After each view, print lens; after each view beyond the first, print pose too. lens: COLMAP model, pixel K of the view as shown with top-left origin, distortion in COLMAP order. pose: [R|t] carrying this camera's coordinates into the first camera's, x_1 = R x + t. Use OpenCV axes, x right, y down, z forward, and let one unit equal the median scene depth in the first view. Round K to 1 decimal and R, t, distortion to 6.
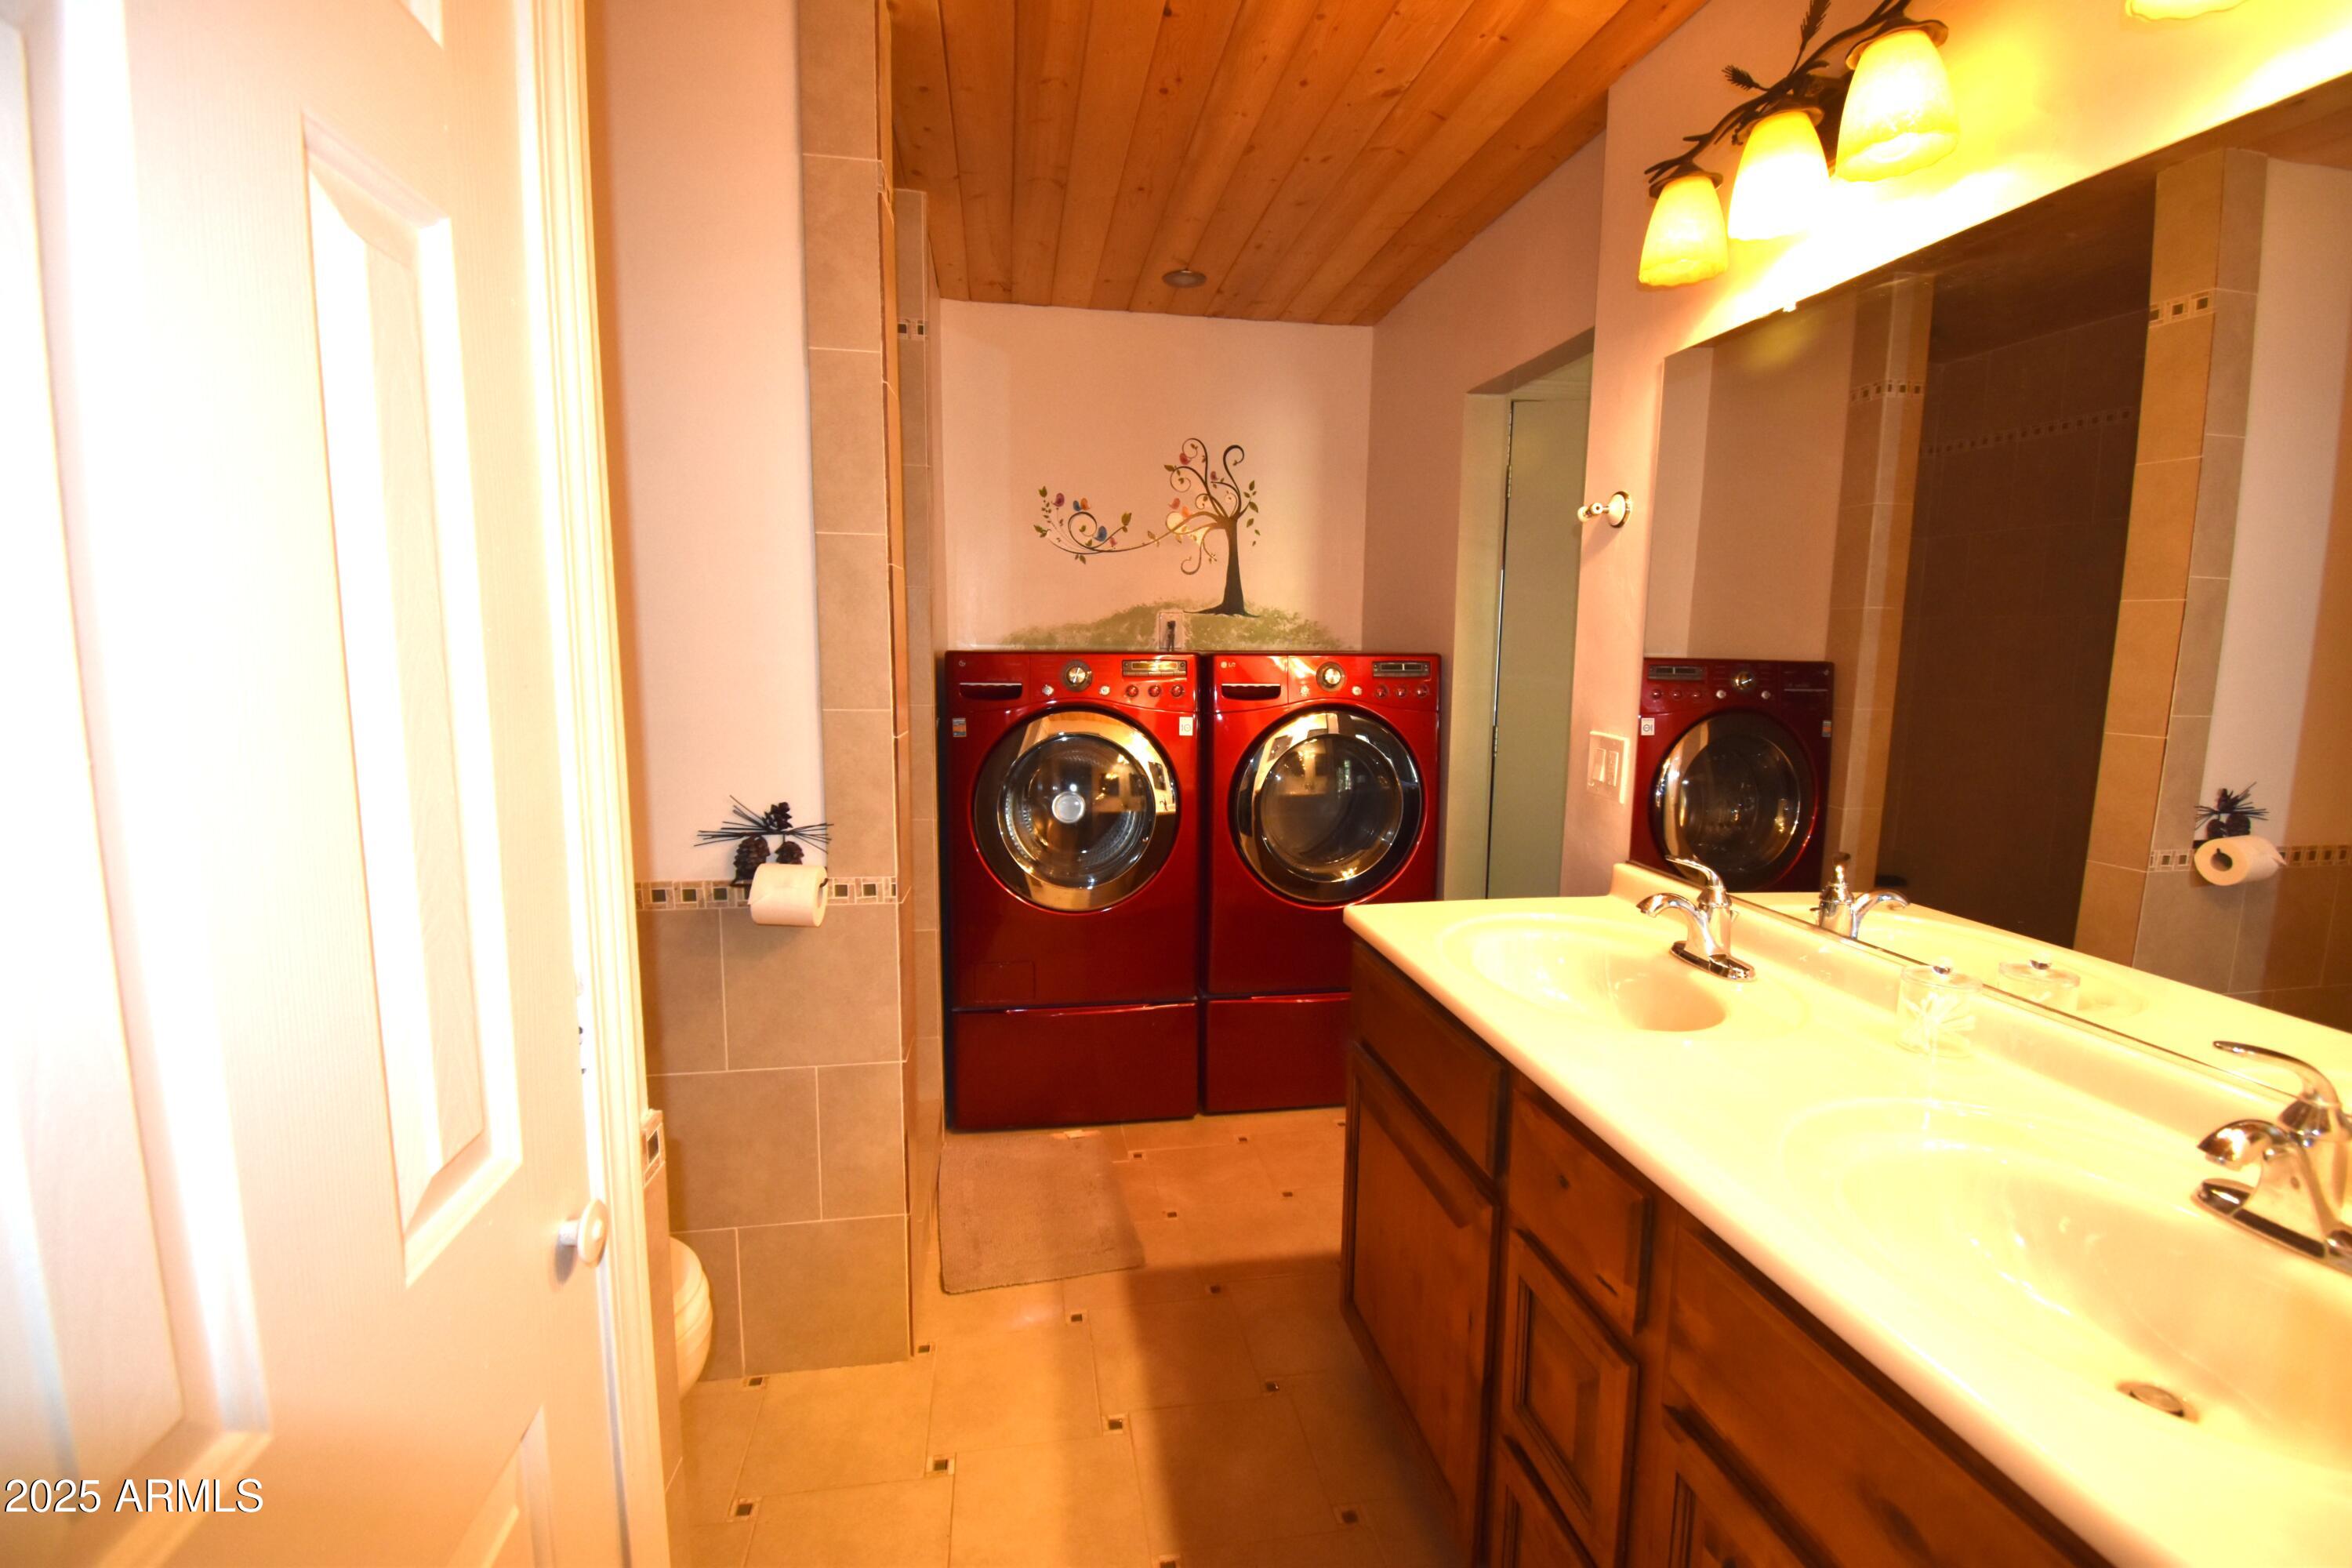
lens RADIAL K [[1038.7, 0, 1173.6], [0, 1038.7, 785.8], [0, 0, 1]] dist [-0.009995, -0.009527]
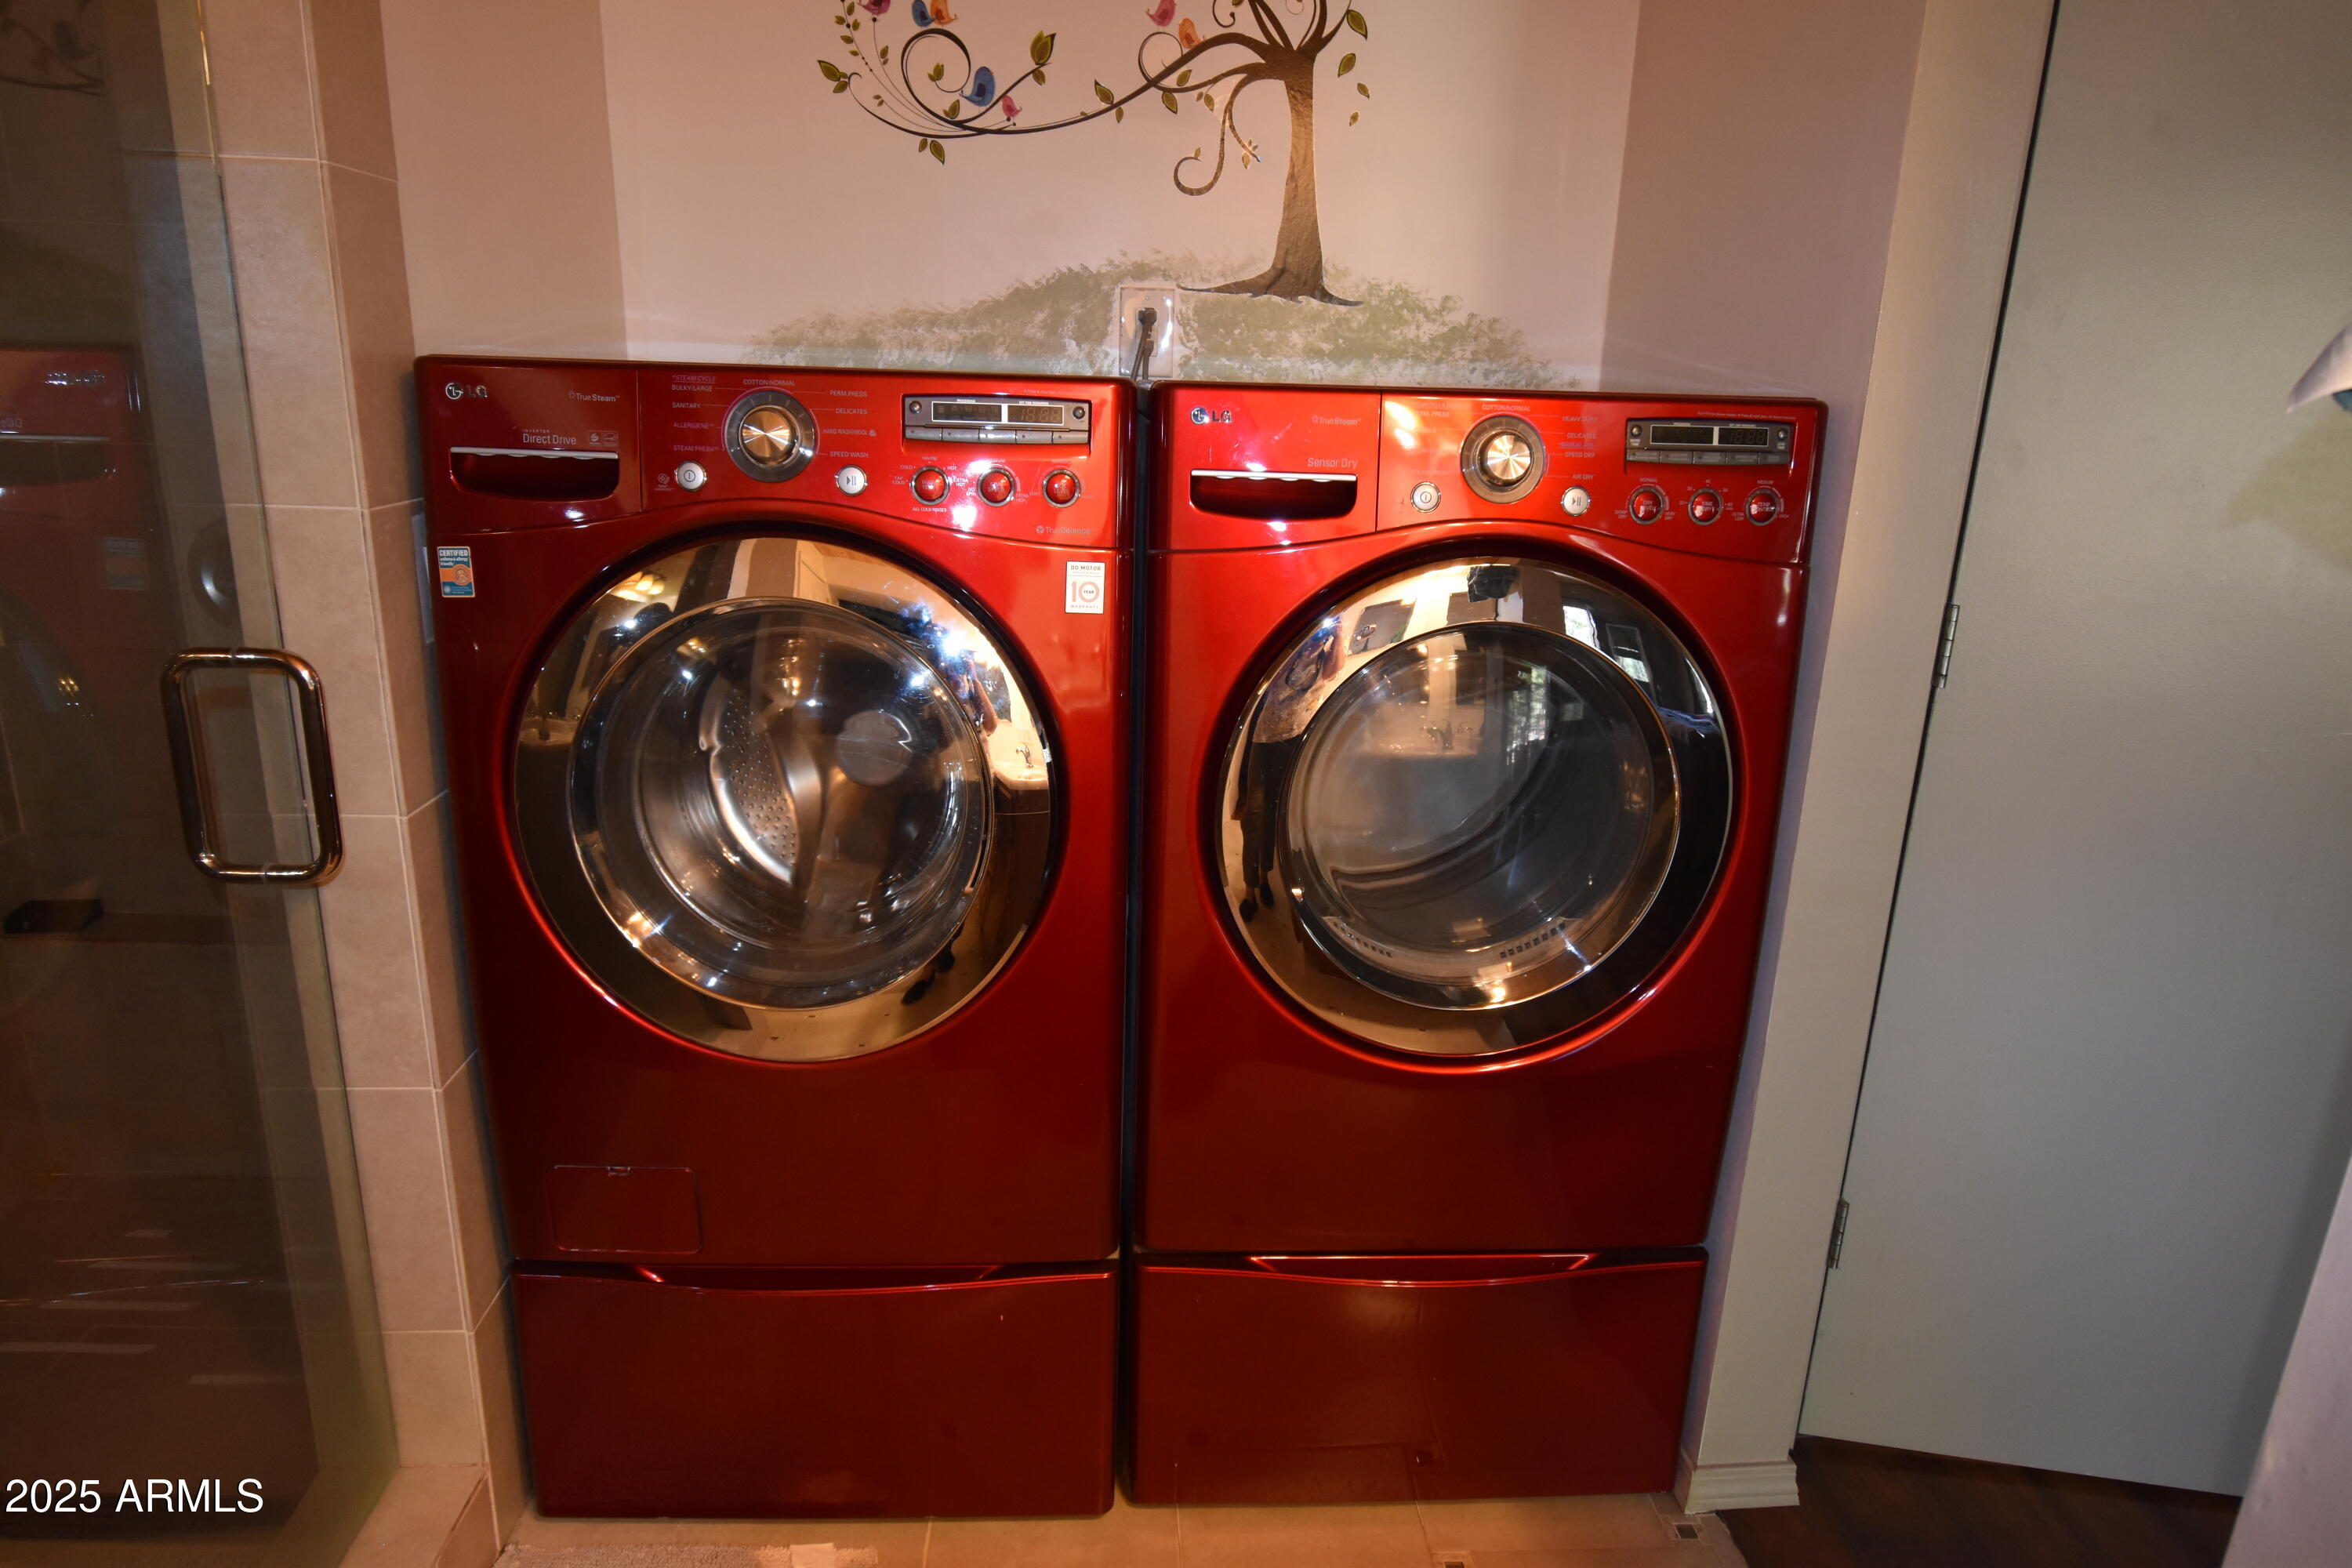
lens RADIAL K [[1422.1, 0, 1180.9], [0, 1422.1, 777.0], [0, 0, 1]] dist [0.005146, -0.022297]
pose [[0.994232, 0.052267, -0.093648, 0.077615], [-0.039258, 0.989968, 0.135729, -0.049456], [0.099803, -0.131270, 0.986310, 0.410818]]
